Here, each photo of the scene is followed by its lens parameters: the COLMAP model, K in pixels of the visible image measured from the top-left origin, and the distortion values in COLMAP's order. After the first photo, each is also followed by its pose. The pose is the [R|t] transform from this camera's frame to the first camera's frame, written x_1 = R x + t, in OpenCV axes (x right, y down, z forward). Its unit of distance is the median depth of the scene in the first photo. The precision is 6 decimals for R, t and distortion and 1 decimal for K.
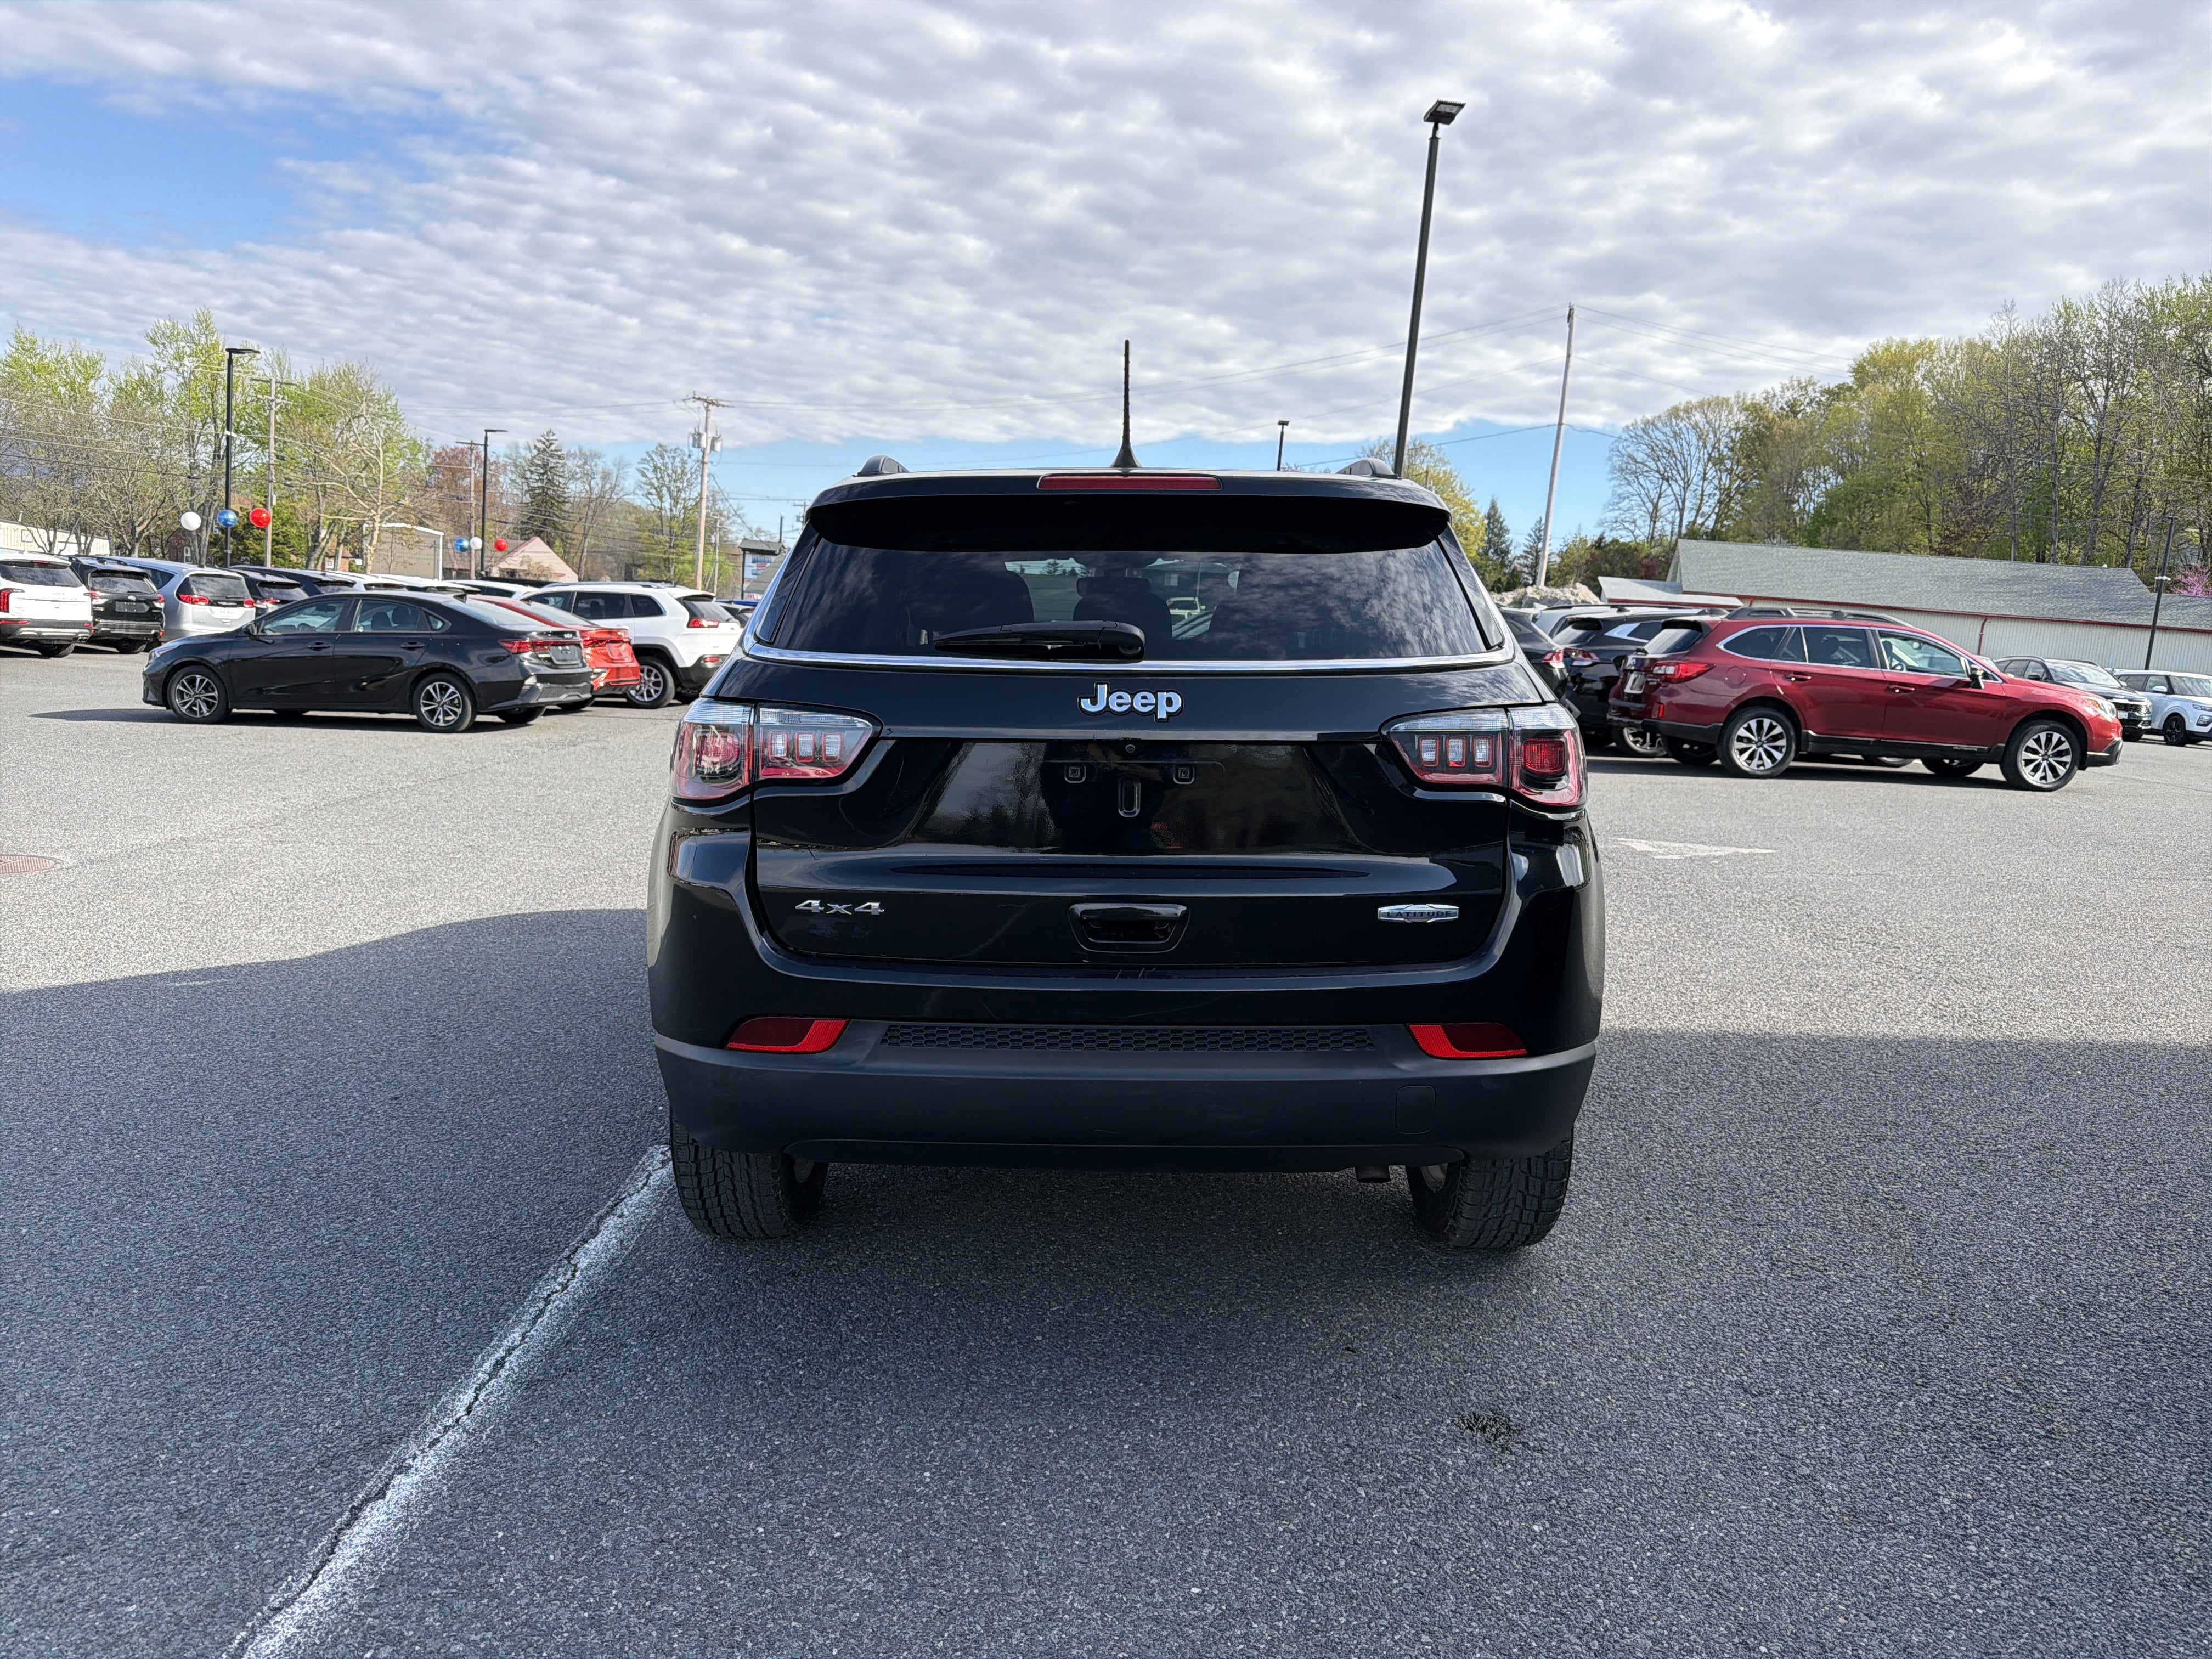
lens RADIAL K [[1570.5, 0, 1083.2], [0, 1570.5, 838.2], [0, 0, 1]] dist [0.037783, -0.044676]
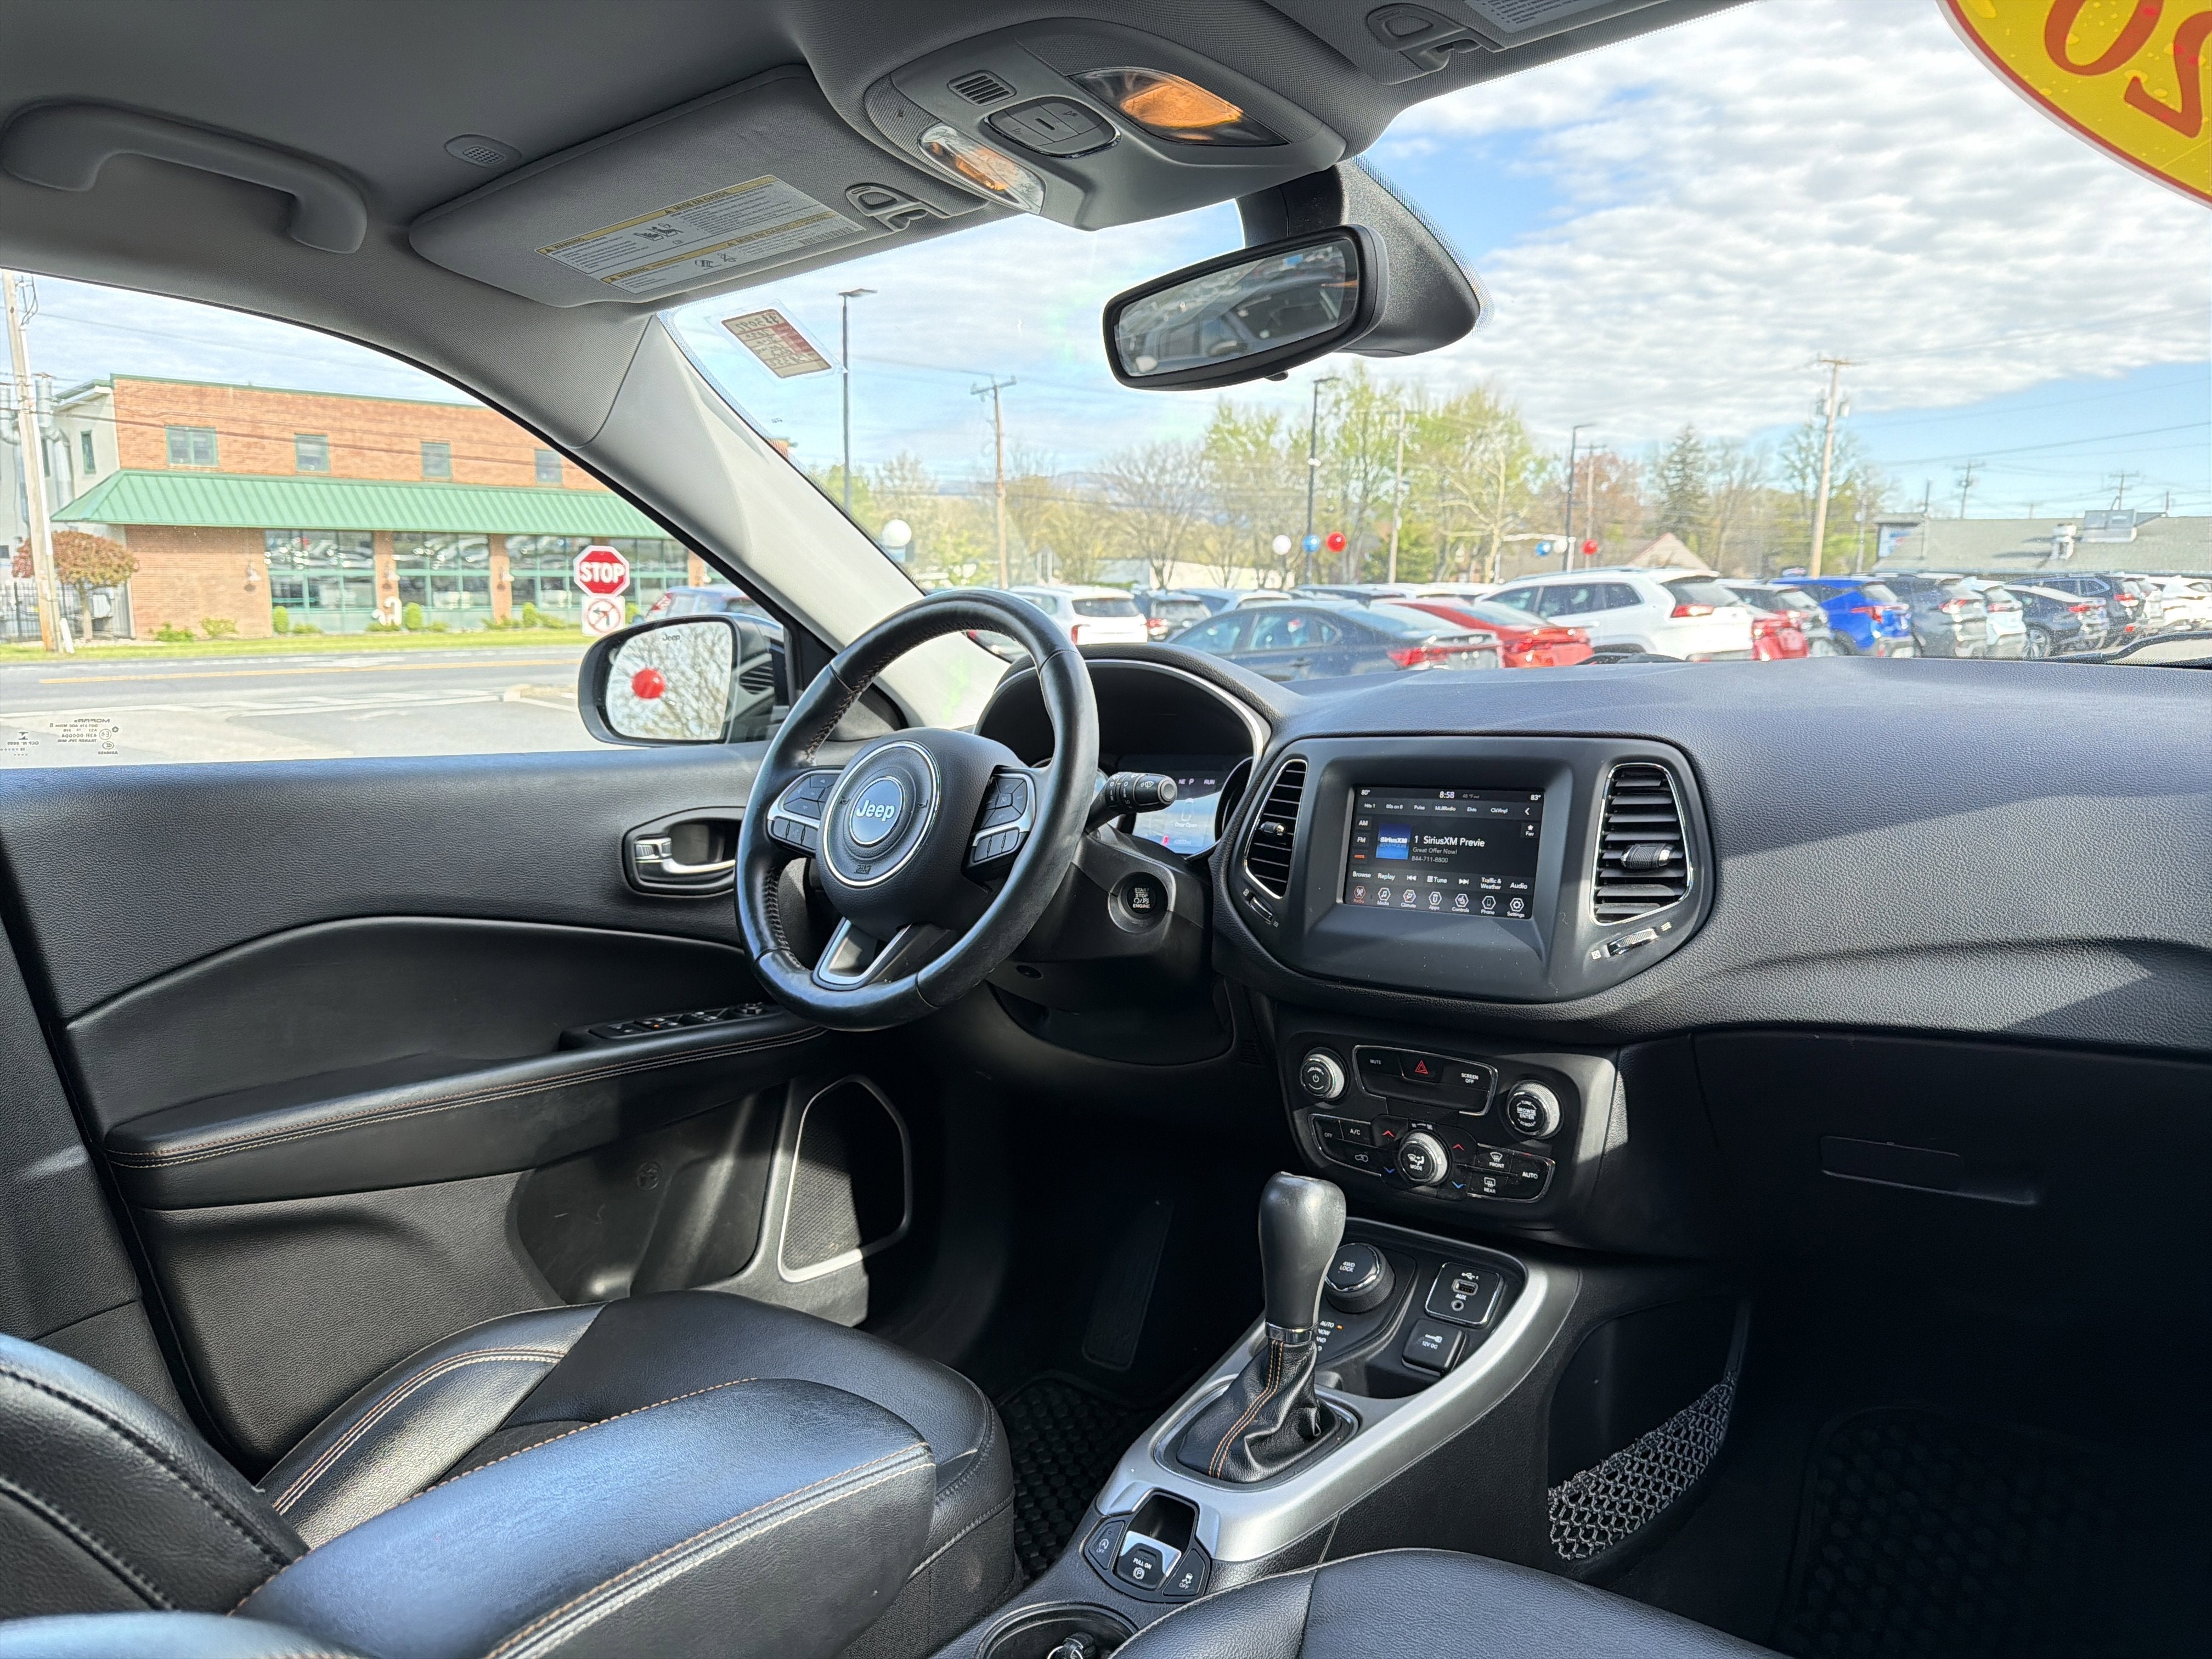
lens RADIAL K [[1570.5, 0, 1020.4], [0, 1570.5, 811.1], [0, 0, 1]] dist [0.037783, -0.044676]
pose [[0.742798, 0.024277, -0.669076, 0.031965], [-0.037438, 0.999285, -0.005304, -0.024470], [0.668468, 0.028989, 0.743175, 0.212826]]
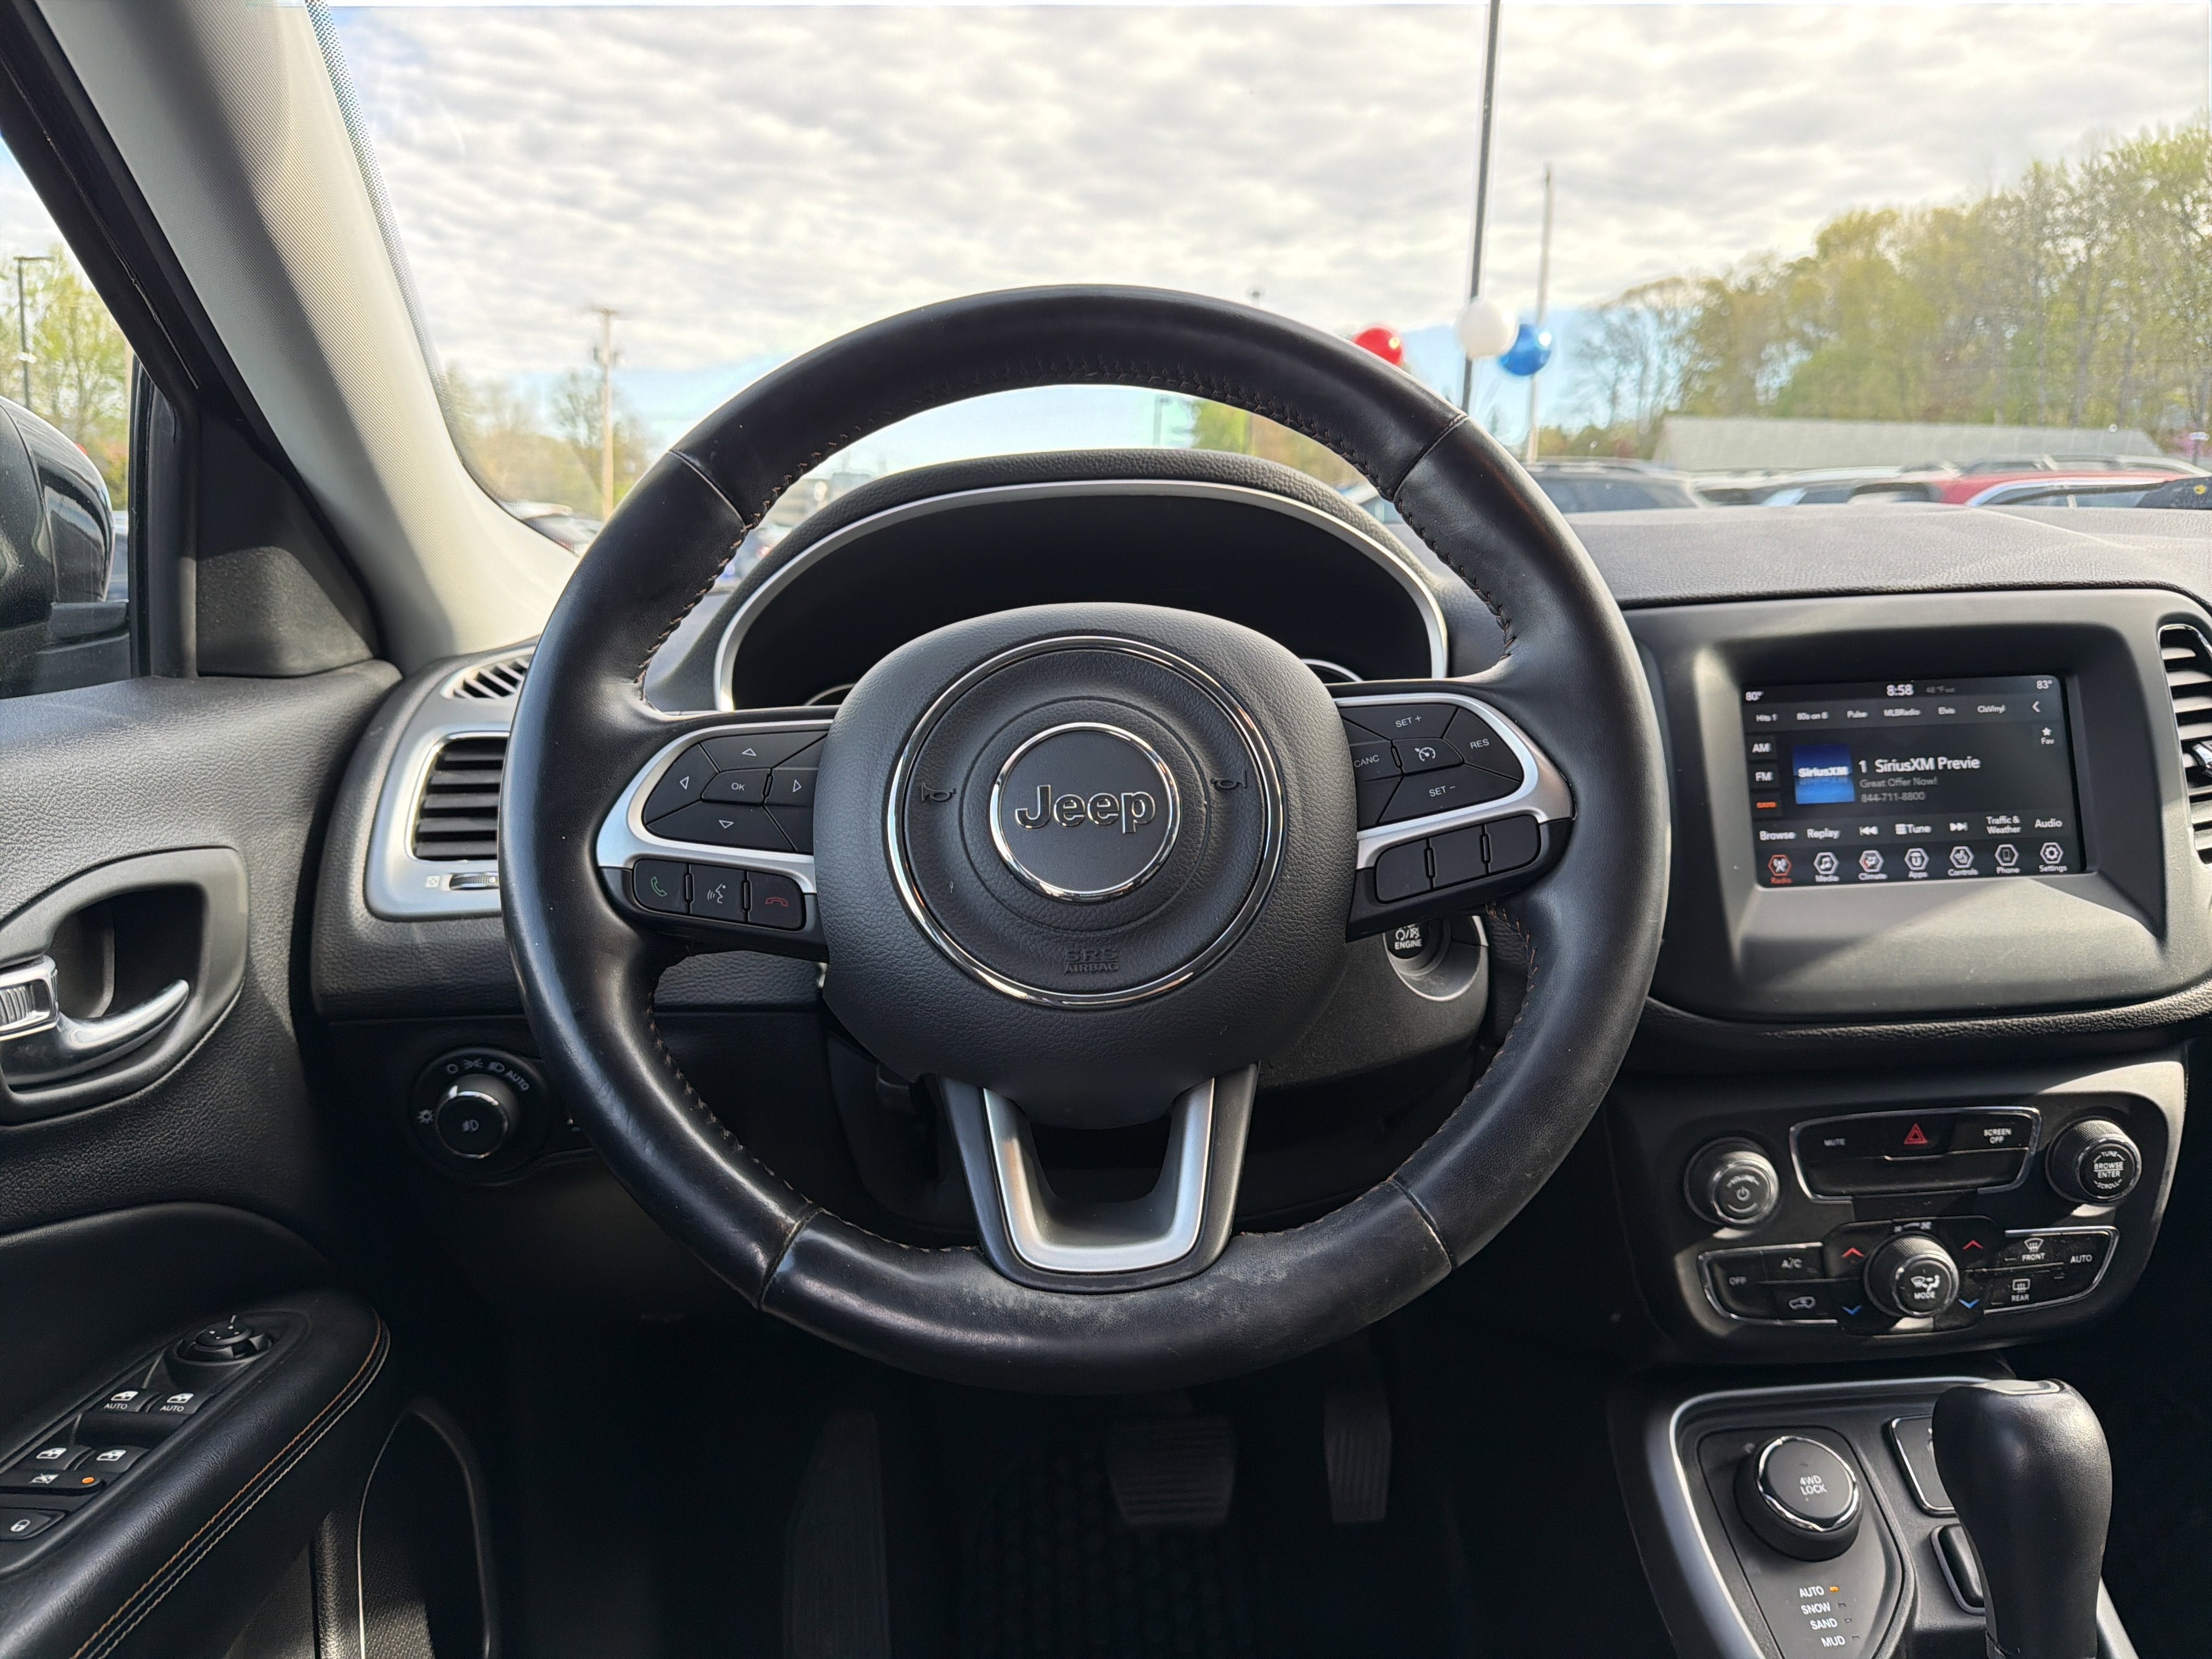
lens RADIAL K [[1597.4, 0, 1097.3], [0, 1597.4, 808.3], [0, 0, 1]] dist [0.006573, -0.019173]
pose [[0.998038, -0.051553, 0.035532, -0.014927], [0.050422, 0.998214, 0.032034, -0.025382], [-0.037120, -0.030179, 0.998855, 0.230553]]
